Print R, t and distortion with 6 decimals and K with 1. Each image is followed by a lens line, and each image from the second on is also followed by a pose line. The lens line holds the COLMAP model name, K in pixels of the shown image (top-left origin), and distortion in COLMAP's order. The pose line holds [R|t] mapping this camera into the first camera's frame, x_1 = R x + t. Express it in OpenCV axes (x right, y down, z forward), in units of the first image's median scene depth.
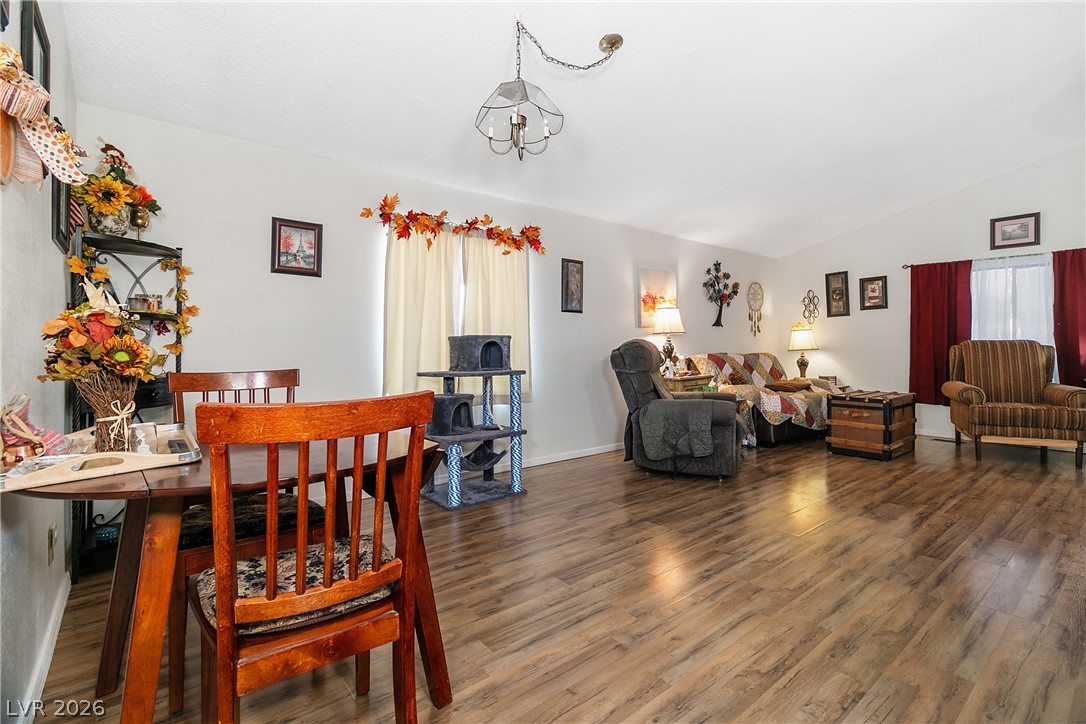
lens RADIAL K [[498.1, 0, 555.4], [0, 498.1, 346.3], [0, 0, 1]] dist [0.004357, 0.000842]
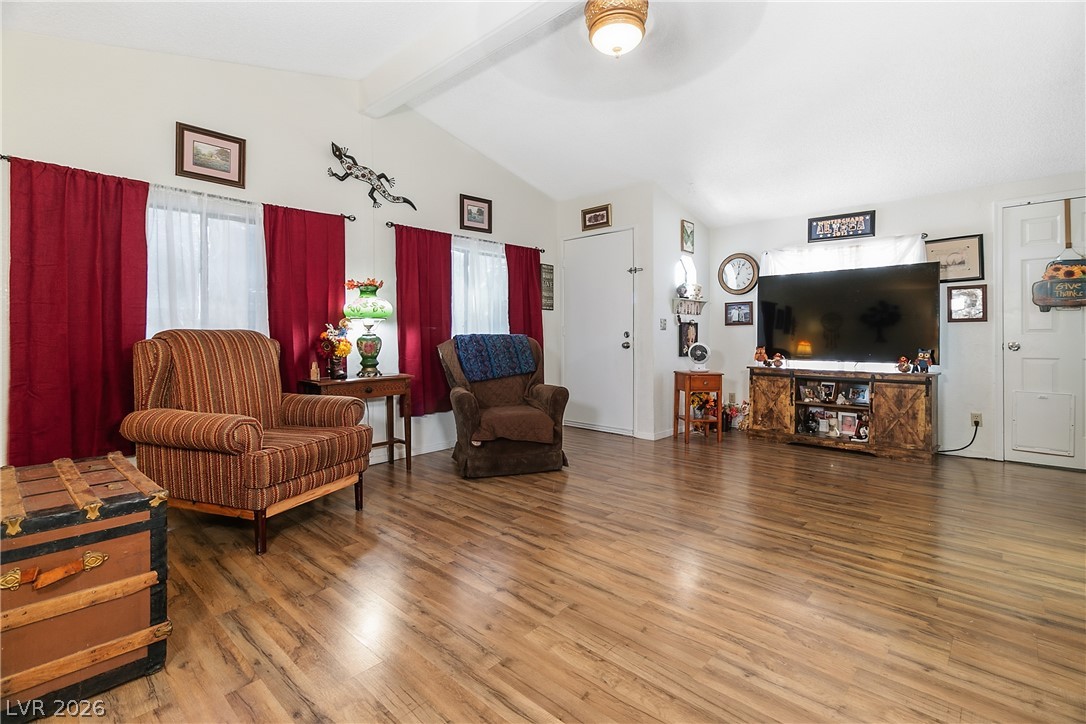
lens RADIAL K [[500.6, 0, 548.1], [0, 500.6, 339.0], [0, 0, 1]] dist [0.001051, 0.000904]
pose [[-0.131674, -0.005535, 0.991278, 0.294670], [0.005189, 0.999967, 0.006272, -0.003547], [-0.991279, 0.005969, -0.131641, 0.819816]]
